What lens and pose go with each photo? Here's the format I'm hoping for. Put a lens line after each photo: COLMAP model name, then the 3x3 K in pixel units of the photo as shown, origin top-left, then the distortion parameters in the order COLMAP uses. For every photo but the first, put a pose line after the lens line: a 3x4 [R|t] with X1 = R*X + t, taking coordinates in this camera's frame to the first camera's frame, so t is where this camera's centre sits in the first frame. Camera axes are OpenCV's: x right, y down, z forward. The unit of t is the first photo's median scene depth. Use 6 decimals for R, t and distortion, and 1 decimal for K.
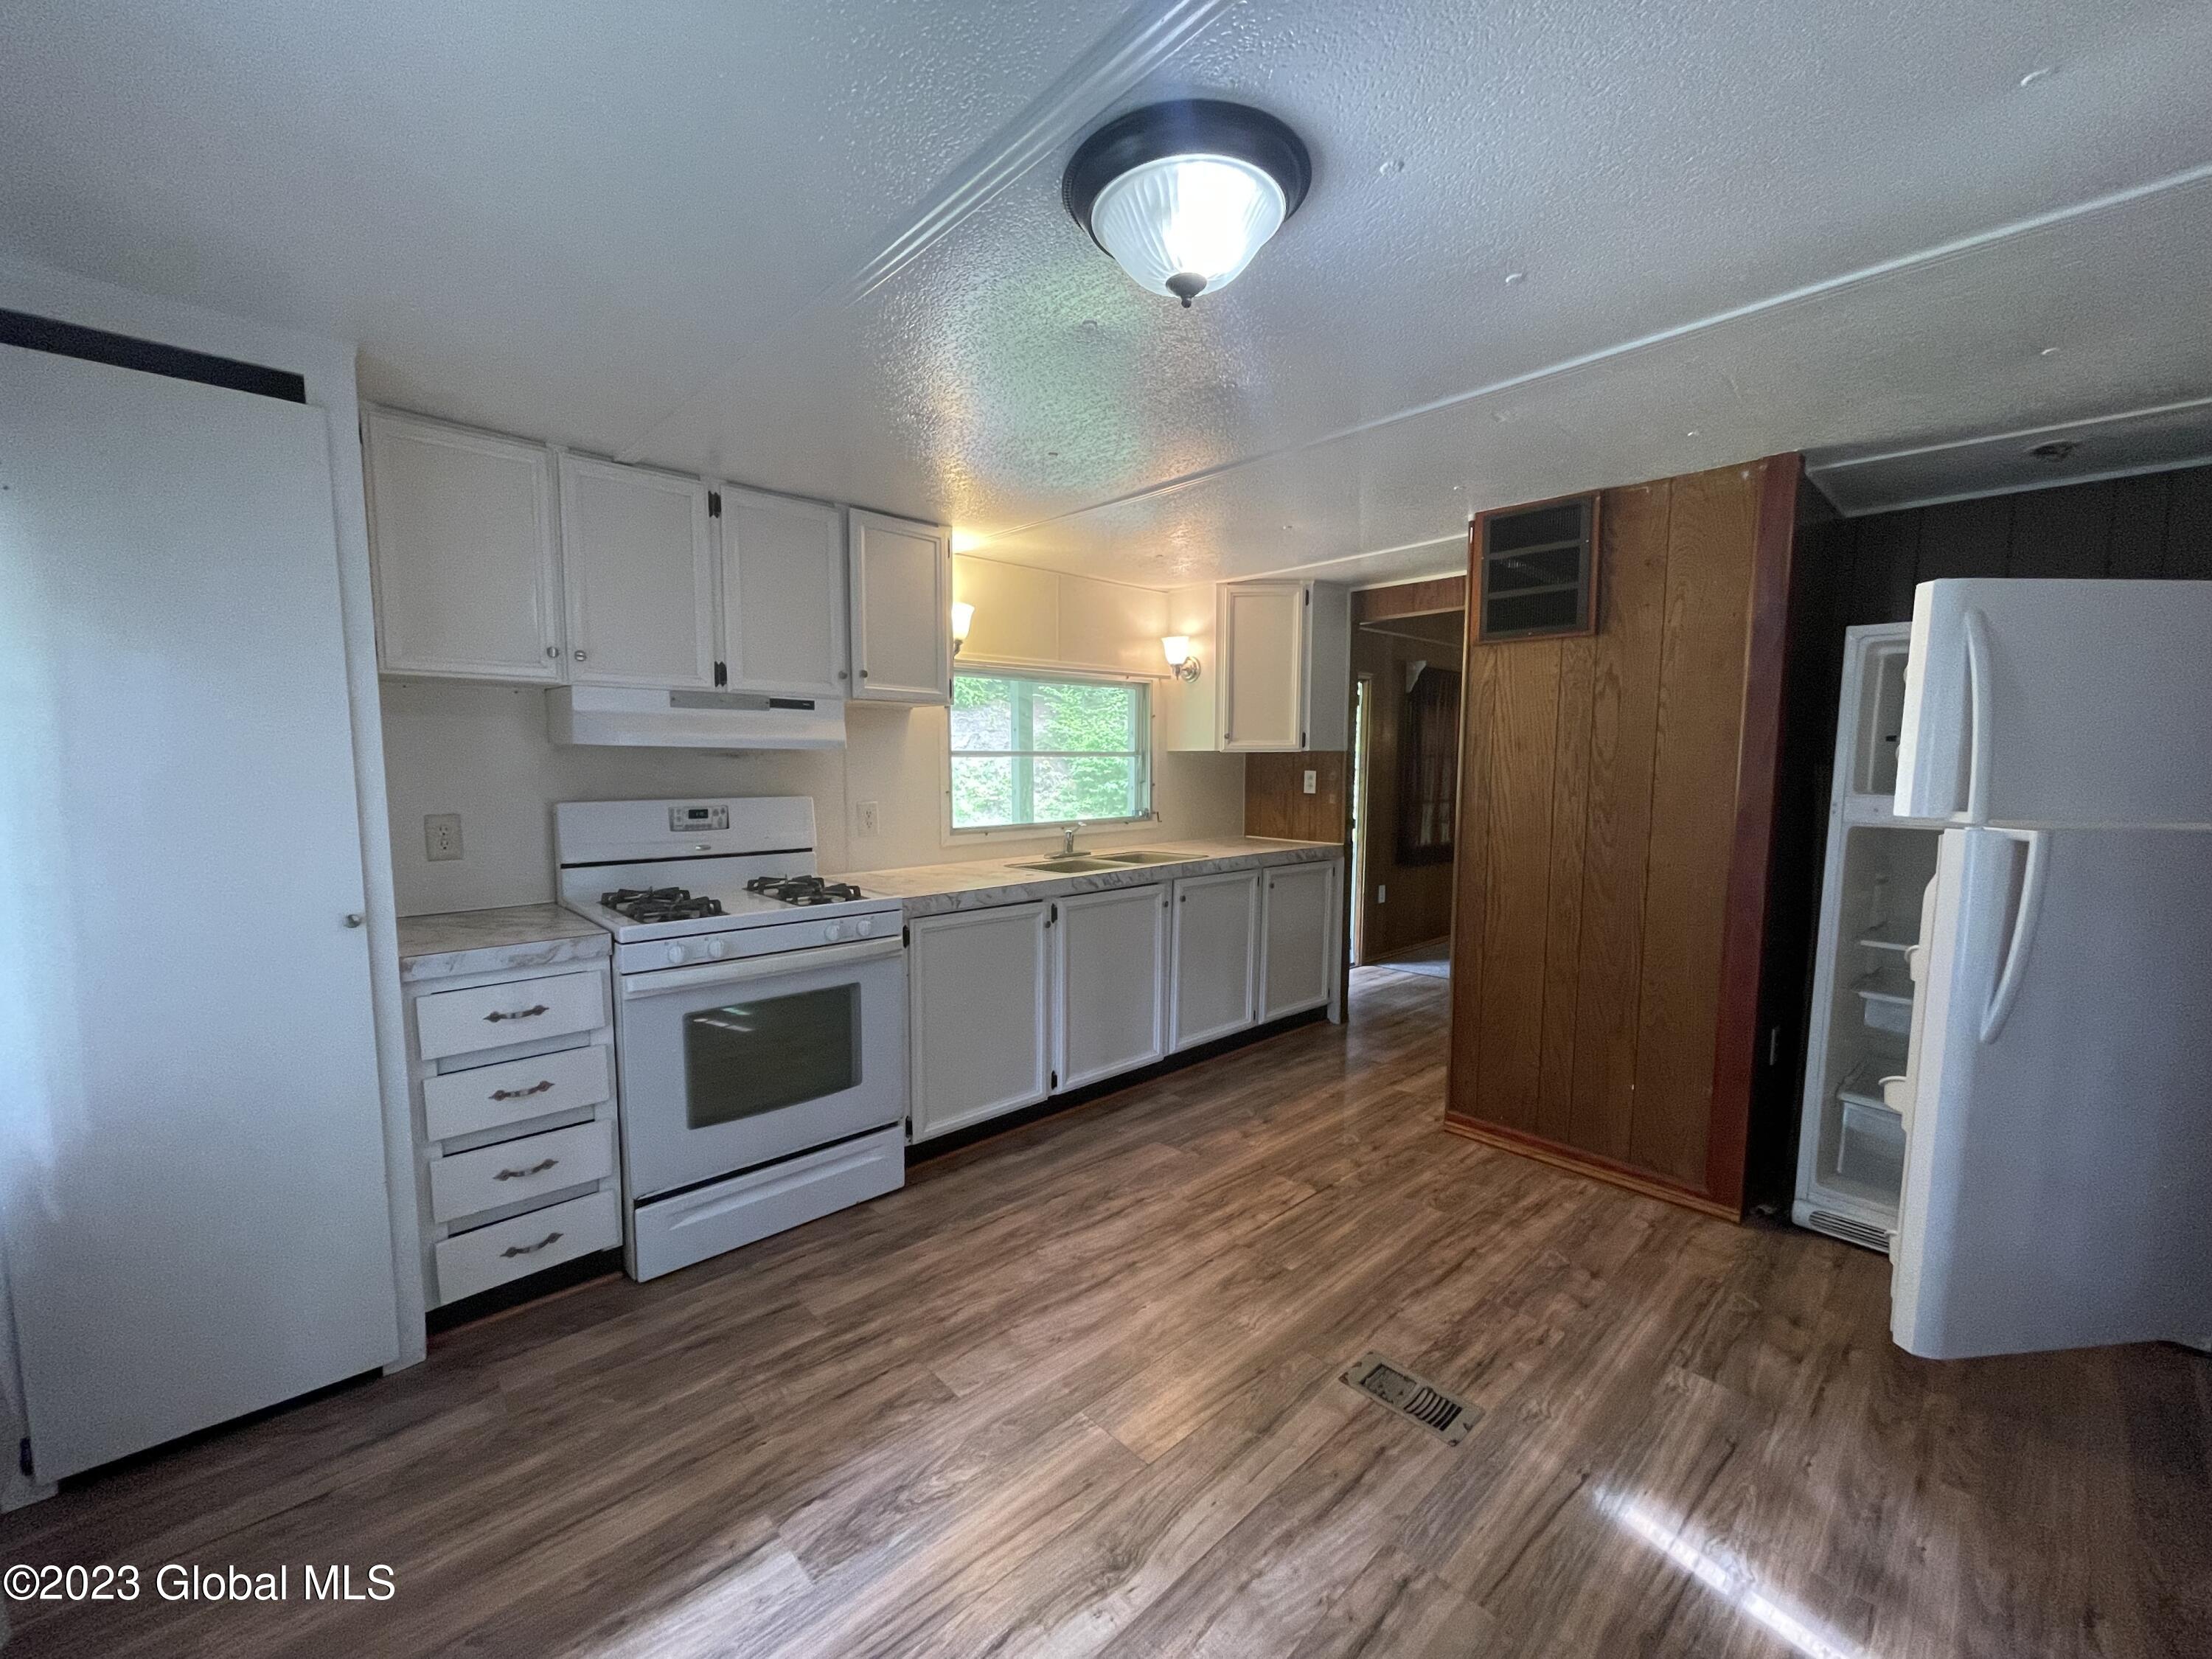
lens RADIAL K [[886.2, 0, 1100.8], [0, 886.2, 832.4], [0, 0, 1]] dist [0.000147, 0.000013]
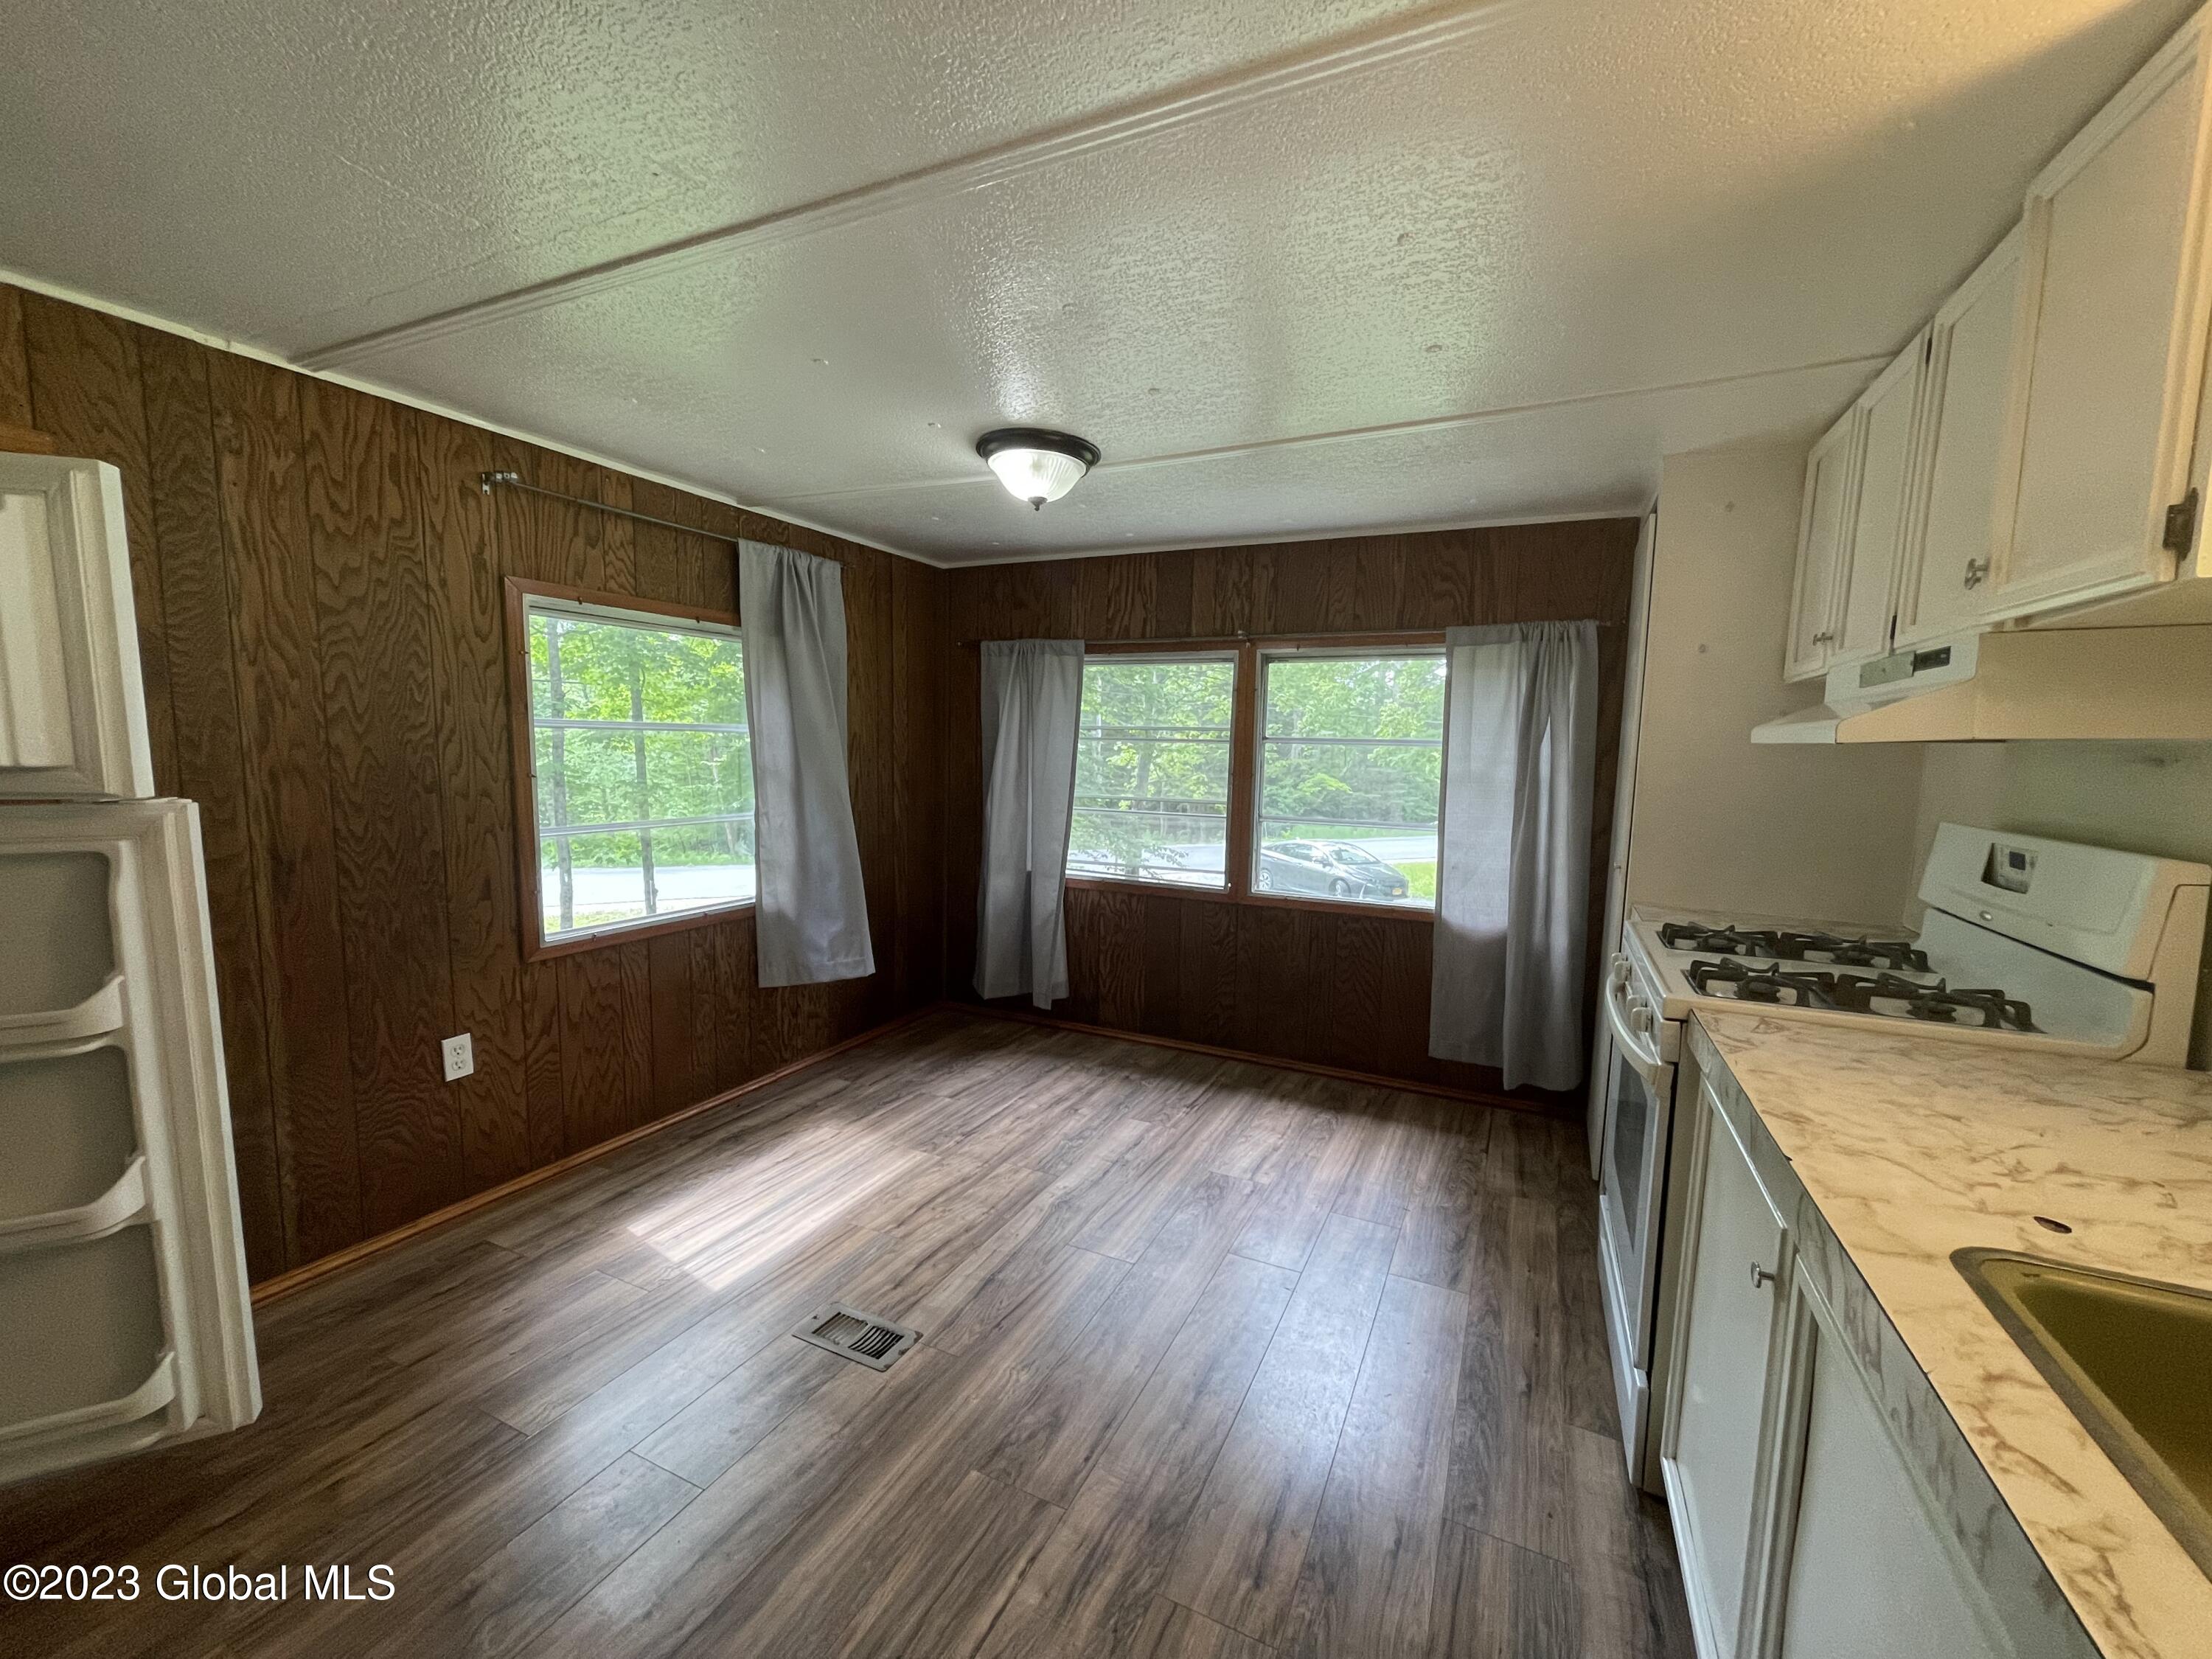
lens RADIAL K [[886.2, 0, 1105.6], [0, 886.2, 841.8], [0, 0, 1]] dist [0.000147, 0.000013]
pose [[-0.927354, 0.020271, -0.373637, 0.446553], [-0.057697, 0.978844, 0.196306, -0.164782], [0.369711, 0.203603, -0.906565, 1.899779]]
